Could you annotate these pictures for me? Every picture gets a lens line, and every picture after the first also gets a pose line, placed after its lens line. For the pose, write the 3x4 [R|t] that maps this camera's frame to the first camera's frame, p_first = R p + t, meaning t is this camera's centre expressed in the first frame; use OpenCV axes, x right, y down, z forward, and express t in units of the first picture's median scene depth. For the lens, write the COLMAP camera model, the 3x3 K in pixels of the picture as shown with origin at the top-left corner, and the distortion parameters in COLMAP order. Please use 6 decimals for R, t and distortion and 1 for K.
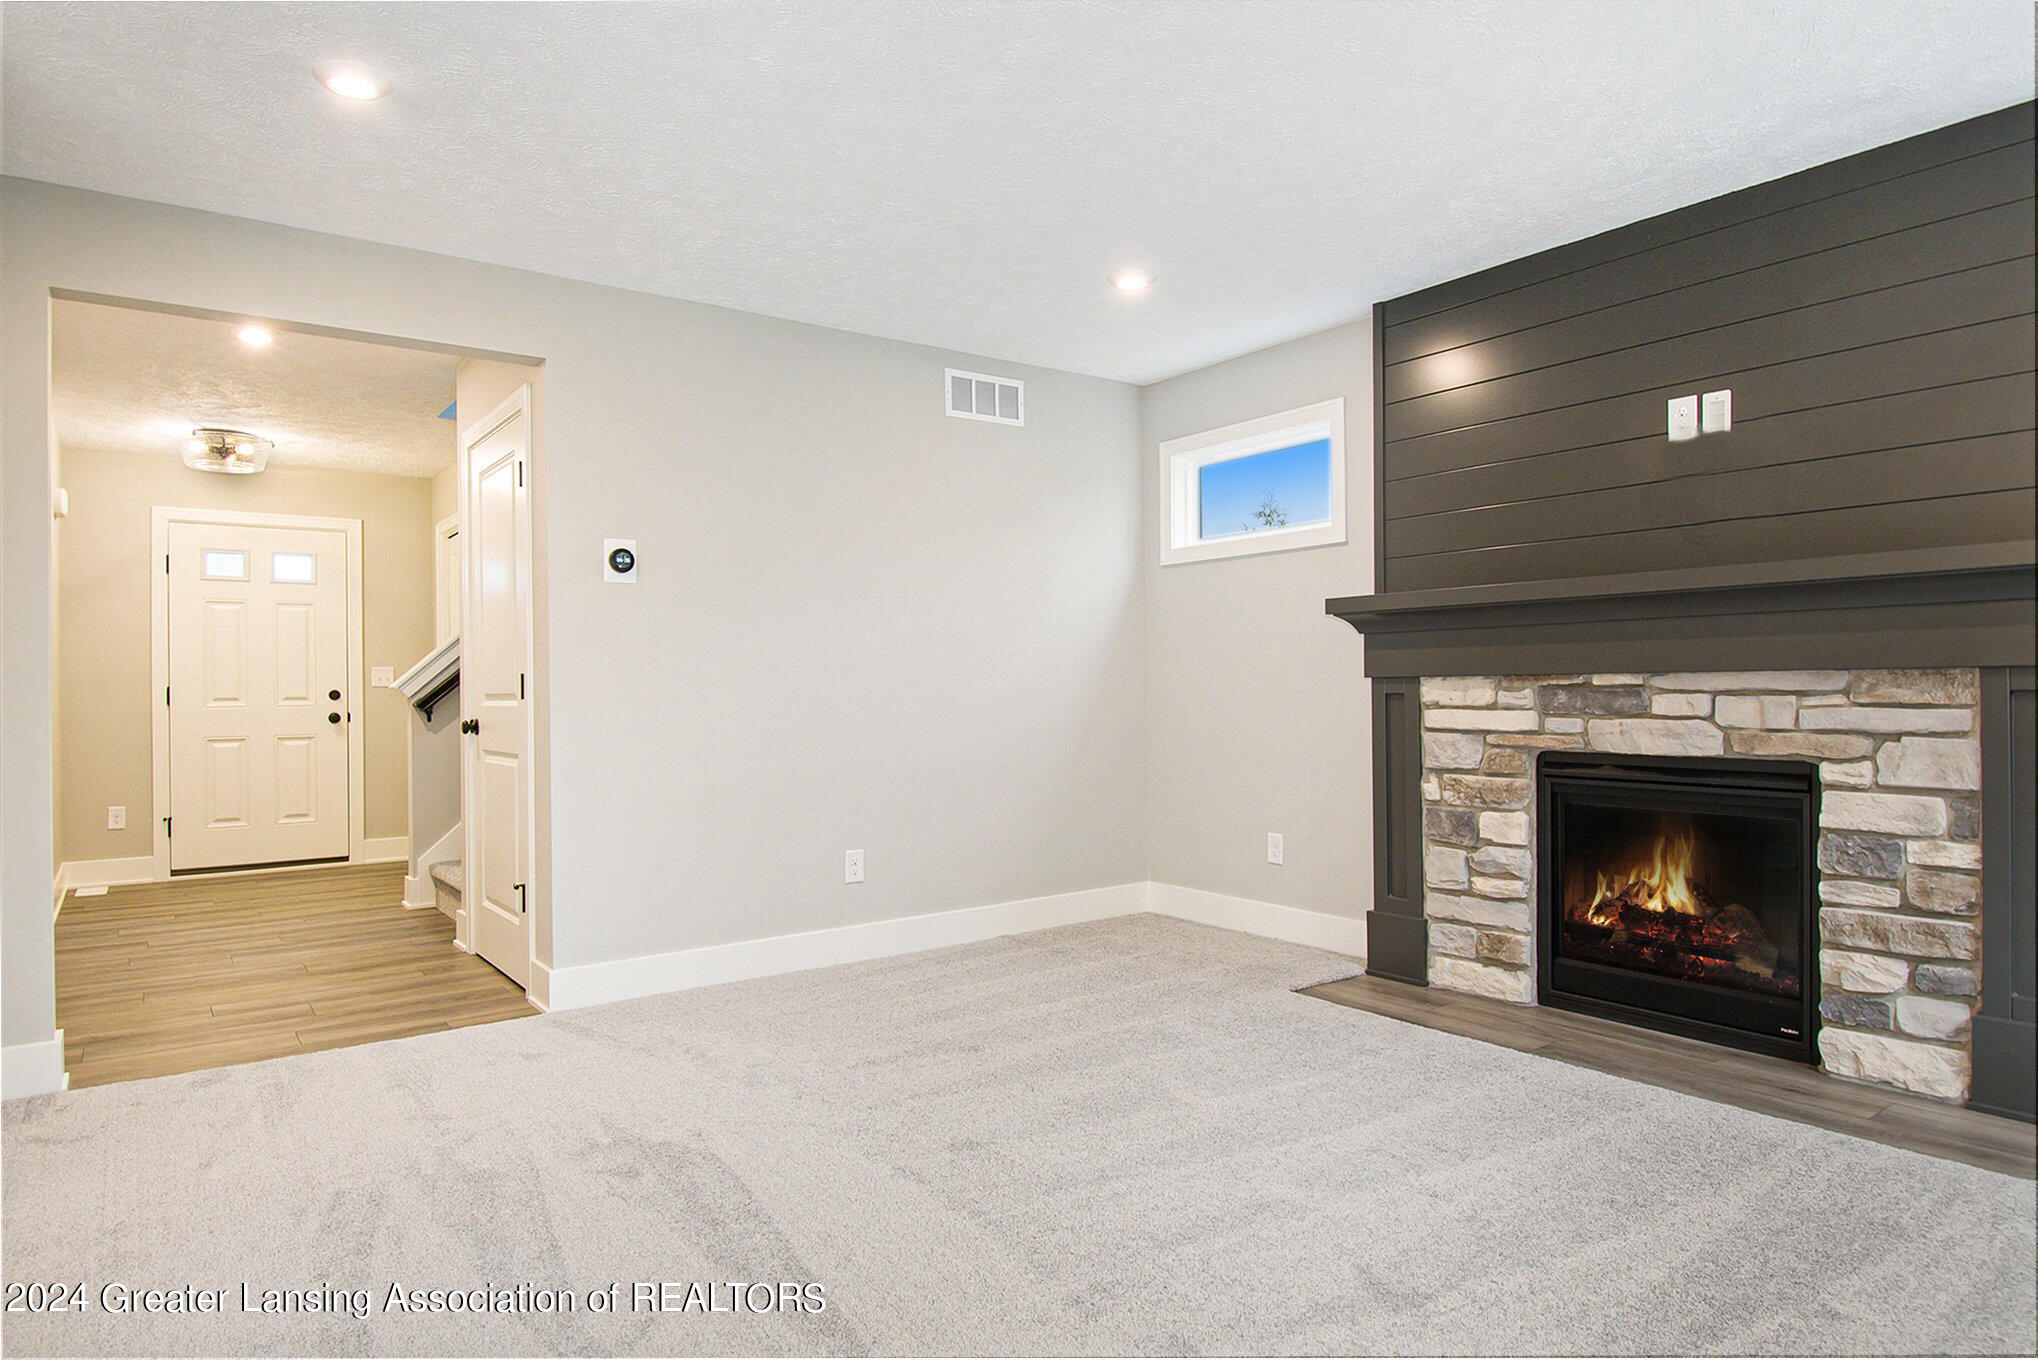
lens RADIAL K [[1153.9, 0, 1010.3], [0, 1153.9, 661.9], [0, 0, 1]] dist [-0.028510, -0.005082]
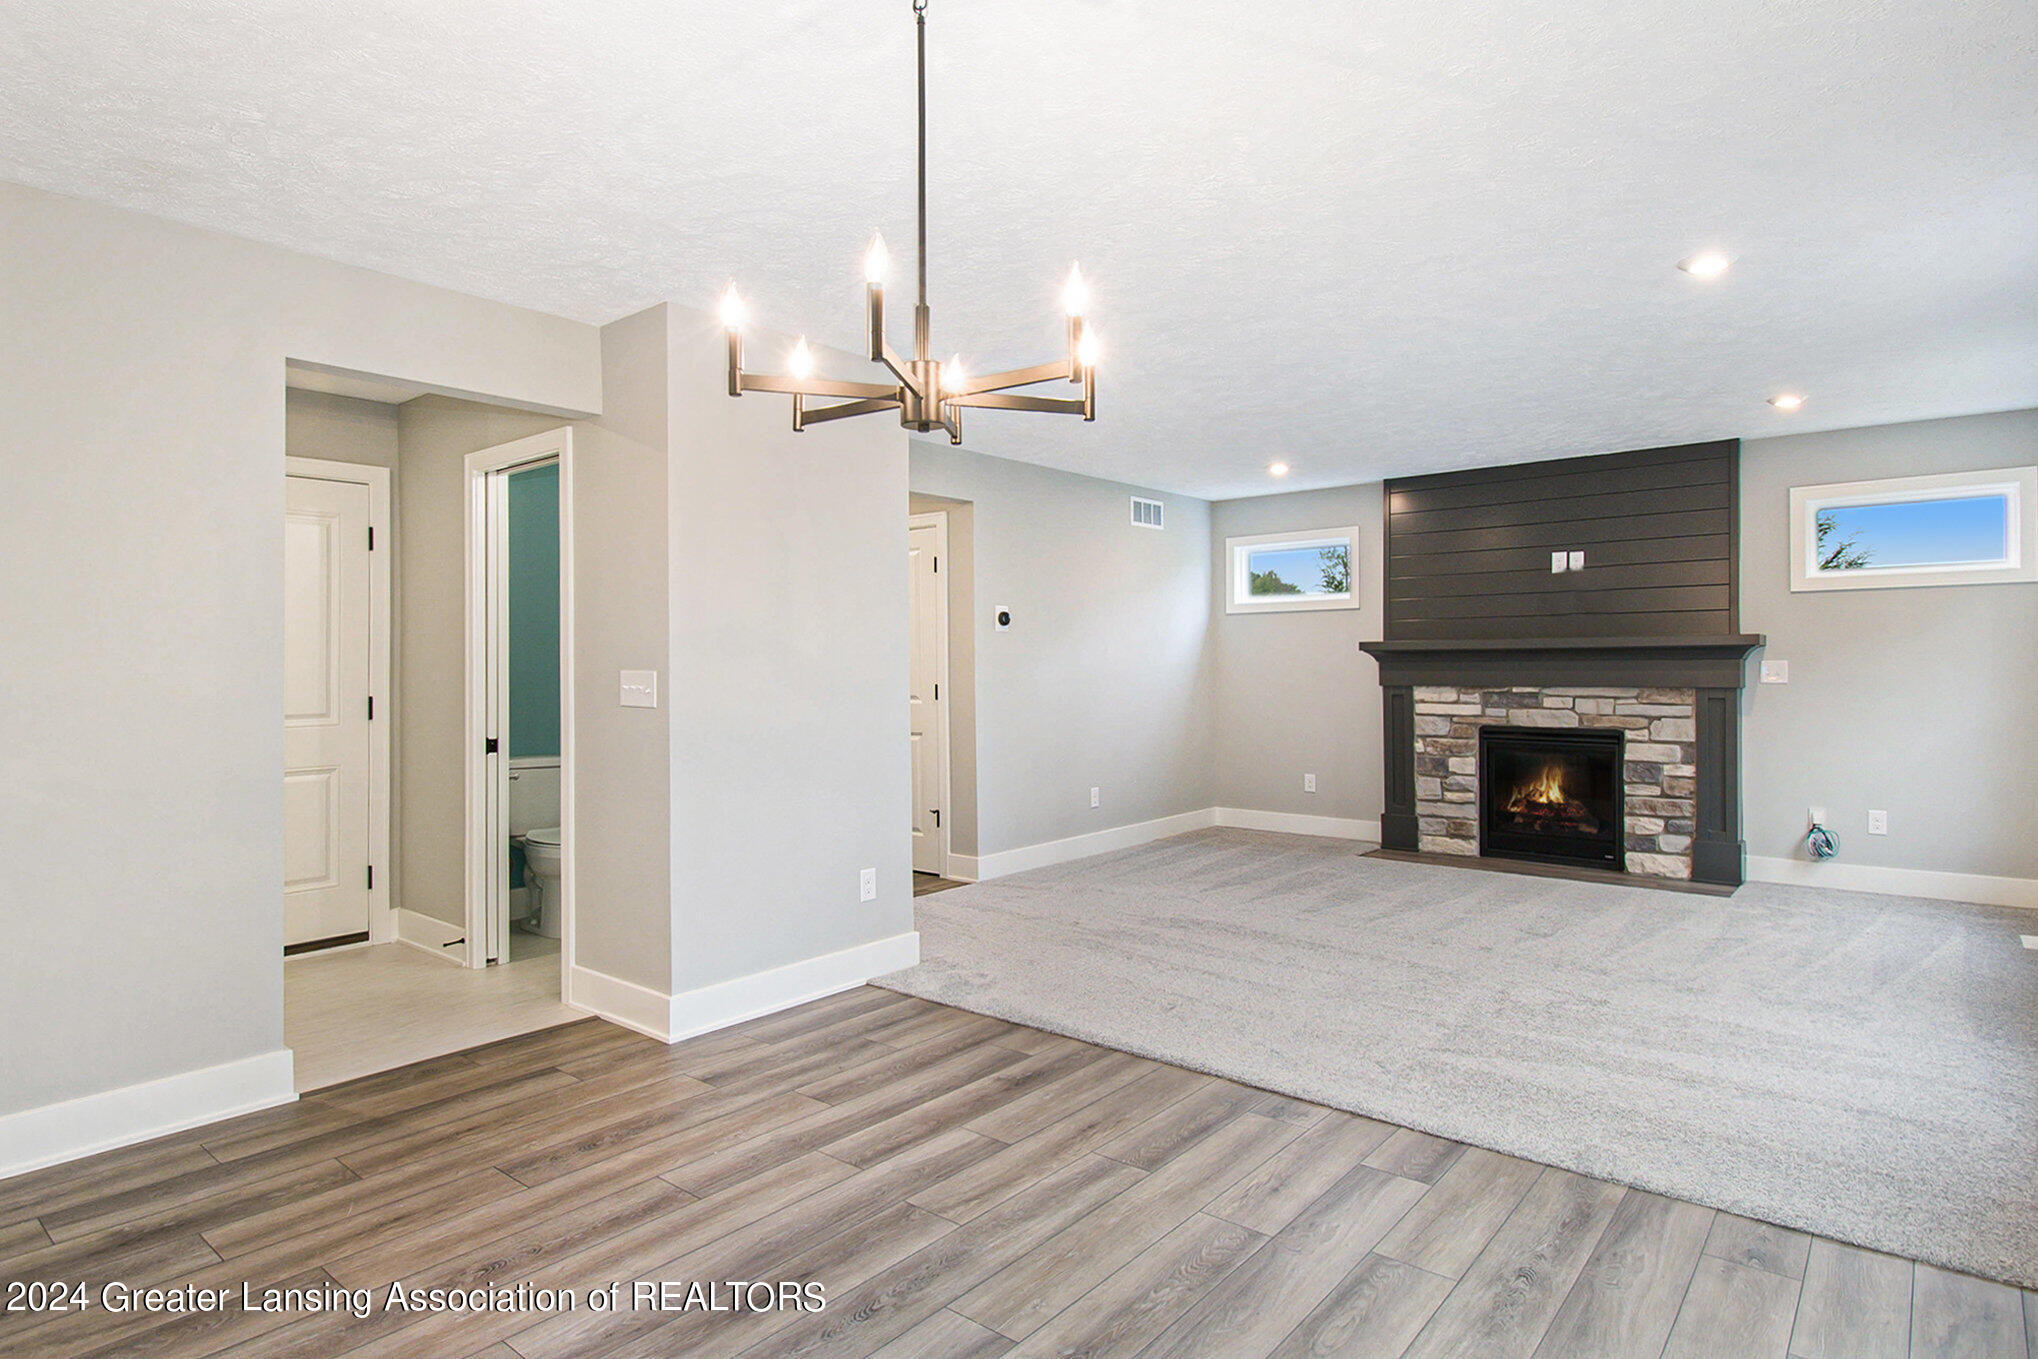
lens RADIAL K [[1078.1, 0, 1000.0], [0, 1078.1, 641.2], [0, 0, 1]] dist [-0.023699, -0.002457]
pose [[0.974811, 0.010069, 0.222807, -0.746407], [-0.009710, 0.999949, -0.002709, -0.052622], [-0.222823, 0.000477, 0.974859, -0.595142]]
